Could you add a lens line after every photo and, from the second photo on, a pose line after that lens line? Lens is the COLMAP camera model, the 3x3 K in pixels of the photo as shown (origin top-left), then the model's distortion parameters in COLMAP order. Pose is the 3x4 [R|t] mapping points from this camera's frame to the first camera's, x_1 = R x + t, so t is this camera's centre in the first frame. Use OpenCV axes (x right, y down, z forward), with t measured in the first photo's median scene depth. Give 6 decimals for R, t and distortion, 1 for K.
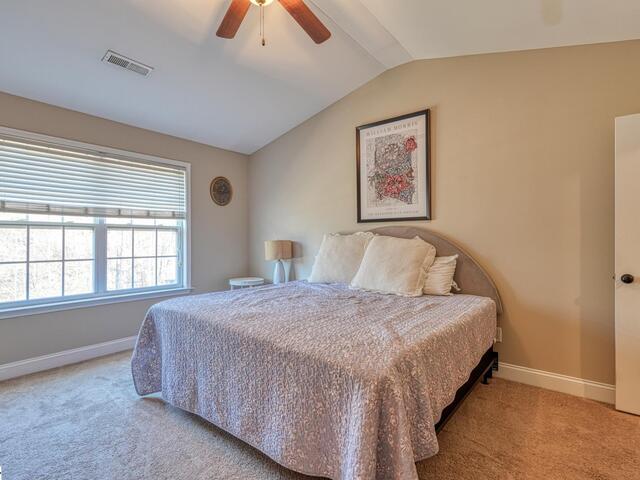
lens RADIAL K [[333.4, 0, 320.0], [0, 333.4, 240.0], [0, 0, 1]] dist [-0.001641, -0.000152]
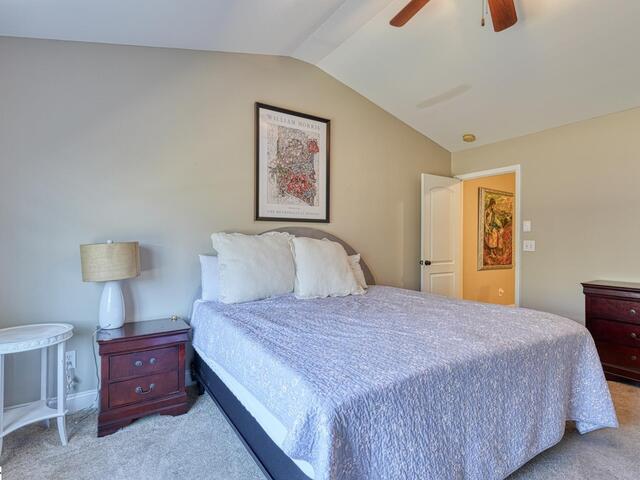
lens RADIAL K [[333.4, 0, 320.0], [0, 333.4, 240.0], [0, 0, 1]] dist [-0.001641, -0.000152]
pose [[0.305642, -0.000629, 0.952146, -0.661977], [-0.004160, 0.999989, 0.001996, -0.006337], [-0.952137, -0.004571, 0.305636, 0.650875]]
